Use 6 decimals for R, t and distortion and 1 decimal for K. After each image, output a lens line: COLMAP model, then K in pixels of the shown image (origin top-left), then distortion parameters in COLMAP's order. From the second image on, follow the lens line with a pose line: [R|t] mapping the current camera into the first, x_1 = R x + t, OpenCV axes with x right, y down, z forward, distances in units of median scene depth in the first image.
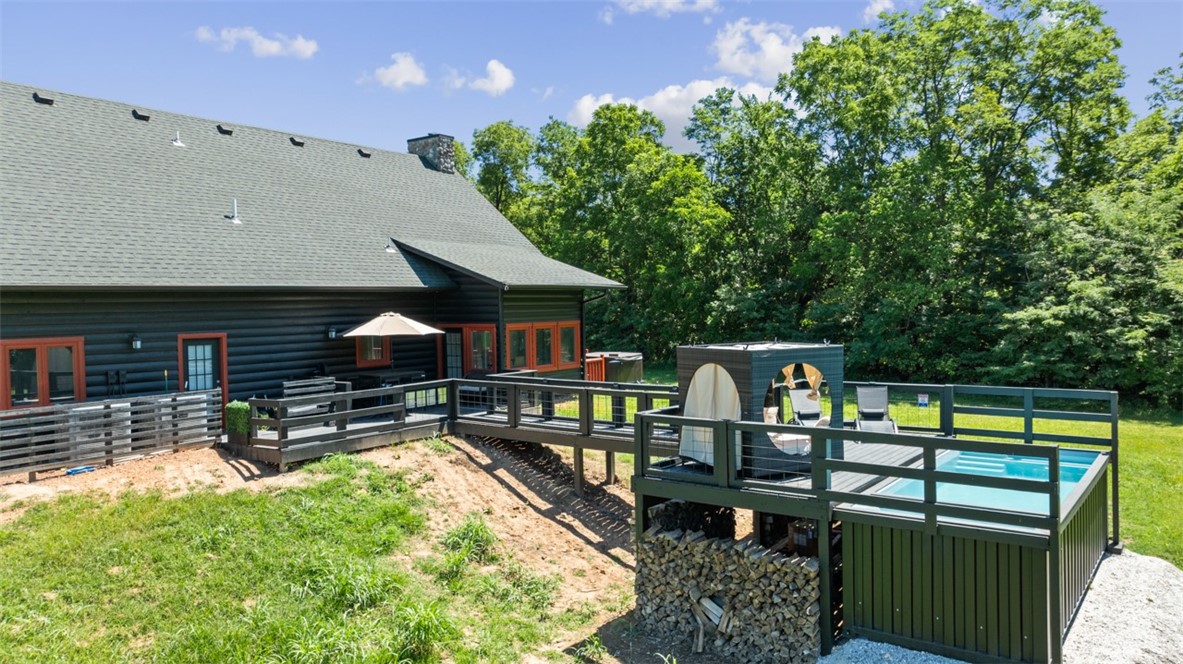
lens RADIAL K [[837.9, 0, 591.5], [0, 837.9, 332.0], [0, 0, 1]] dist [-0.051233, 0.065972]
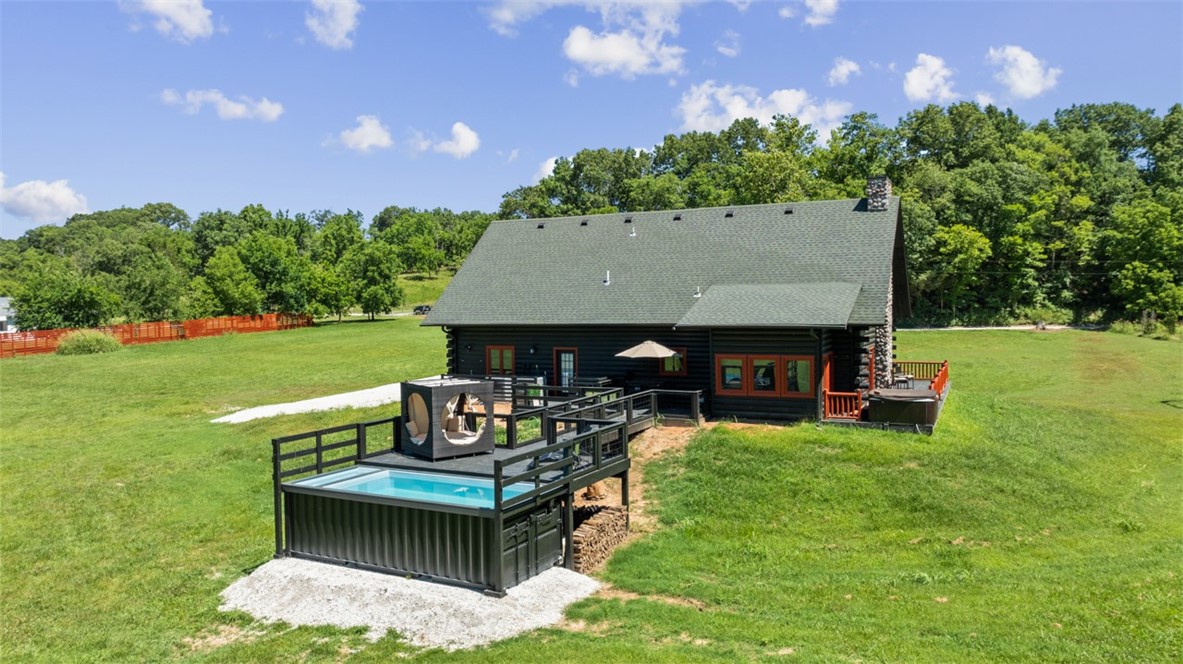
lens RADIAL K [[837.9, 0, 591.5], [0, 837.9, 332.0], [0, 0, 1]] dist [-0.051233, 0.065972]
pose [[0.173704, 0.052945, -0.983374, 0.787006], [-0.021424, 0.998521, 0.049976, -0.072402], [0.984565, 0.012387, 0.174581, 0.404878]]
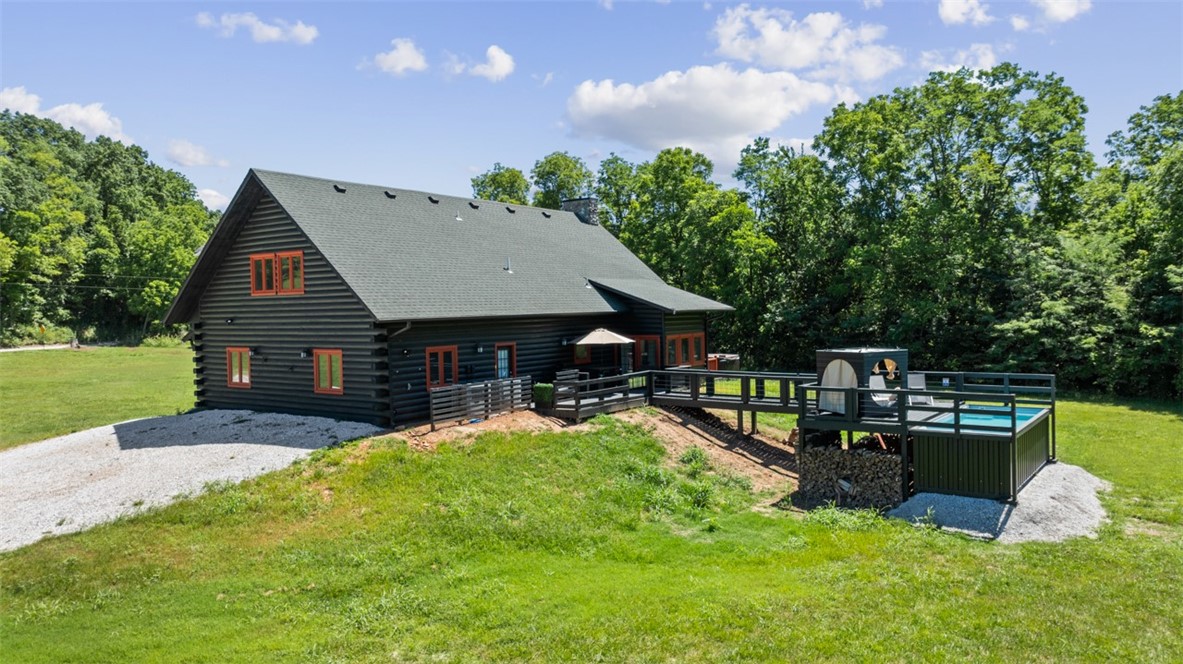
lens RADIAL K [[837.9, 0, 591.5], [0, 837.9, 332.0], [0, 0, 1]] dist [-0.051233, 0.065972]
pose [[0.999982, -0.001422, 0.005840, -0.172256], [0.001442, 0.999993, -0.003356, -0.007504], [-0.005835, 0.003364, 0.999977, -0.358307]]
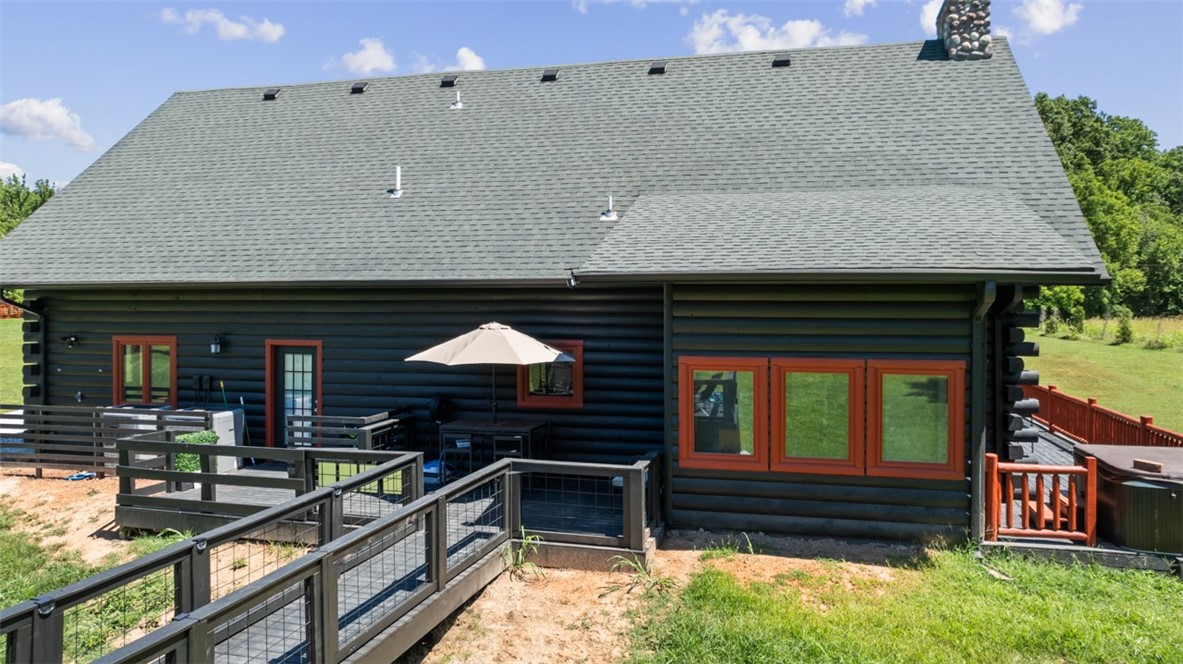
lens RADIAL K [[862.5, 0, 590.0], [0, 862.5, 303.6], [0, 0, 1]] dist [0.003475, -0.081255]
pose [[0.366490, 0.023618, -0.930122, 0.230638], [-0.037687, 0.999234, 0.010523, -0.029612], [0.929659, 0.031197, 0.367099, 0.535176]]
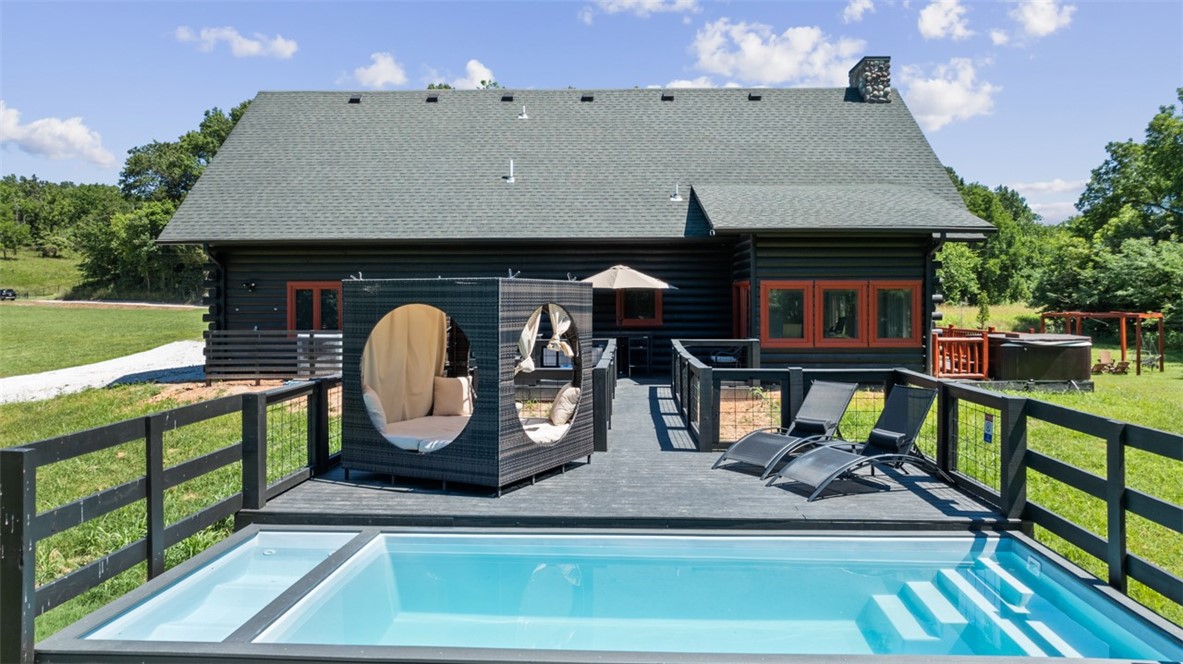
lens RADIAL K [[862.0, 0, 591.7], [0, 862.0, 294.3], [0, 0, 1]] dist [-0.025210, 0.004657]
pose [[0.567646, 0.011286, -0.823195, 0.328062], [-0.036057, 0.999287, -0.011163, 0.012506], [0.822483, 0.036019, 0.567649, 0.284455]]
